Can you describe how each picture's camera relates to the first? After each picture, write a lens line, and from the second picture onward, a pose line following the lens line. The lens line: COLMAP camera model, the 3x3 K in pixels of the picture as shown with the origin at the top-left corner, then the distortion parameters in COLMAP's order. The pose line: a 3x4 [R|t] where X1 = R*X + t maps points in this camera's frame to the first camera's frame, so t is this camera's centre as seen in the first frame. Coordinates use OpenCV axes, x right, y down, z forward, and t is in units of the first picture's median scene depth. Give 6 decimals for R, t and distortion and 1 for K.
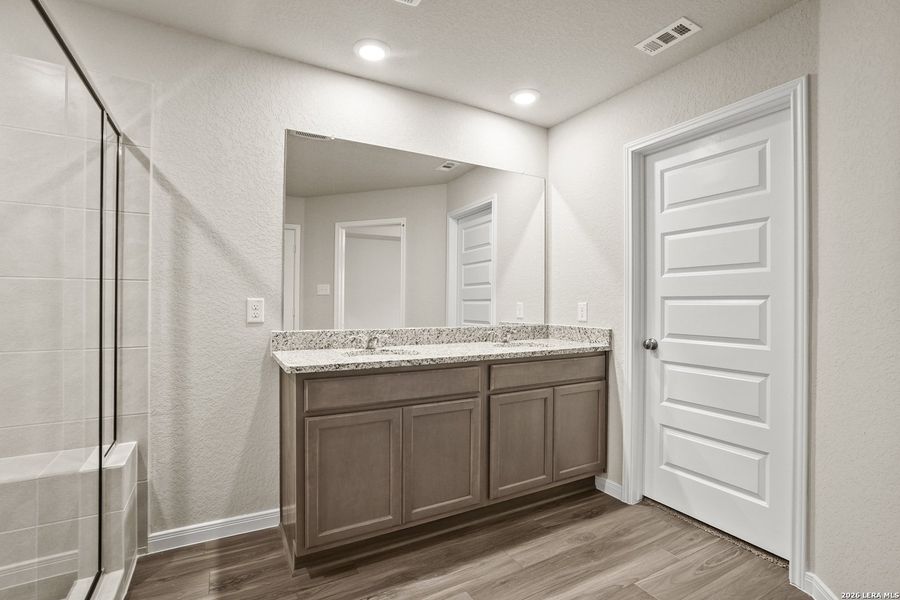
lens RADIAL K [[420.8, 0, 450.0], [0, 420.8, 300.0], [0, 0, 1]] dist [-0.034648, 0.013670]
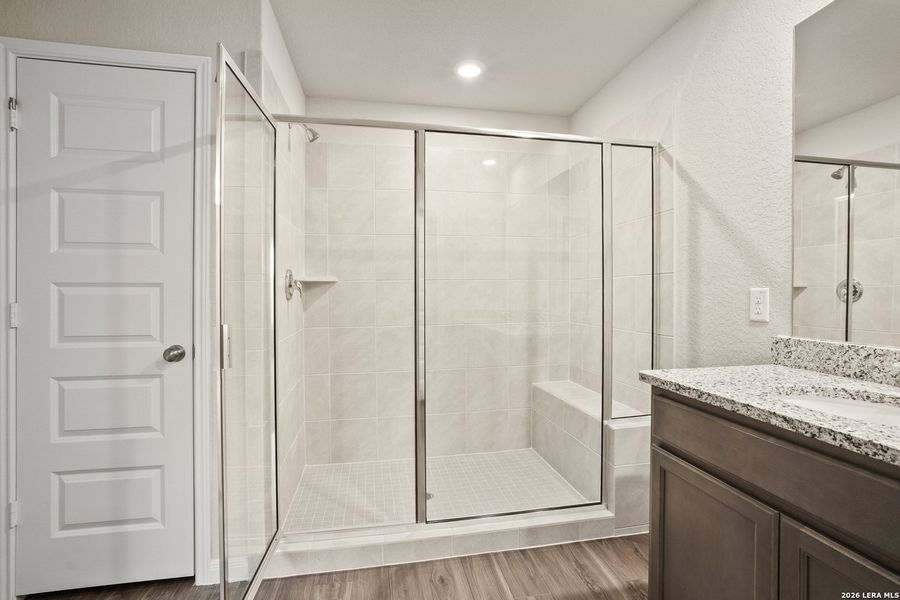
lens RADIAL K [[420.8, 0, 450.0], [0, 420.8, 300.0], [0, 0, 1]] dist [-0.034648, 0.013670]
pose [[-0.319730, 0.007237, -0.947481, 0.427314], [0.002508, 0.999974, 0.006792, 0.011179], [0.947506, -0.000205, -0.319739, 0.767838]]
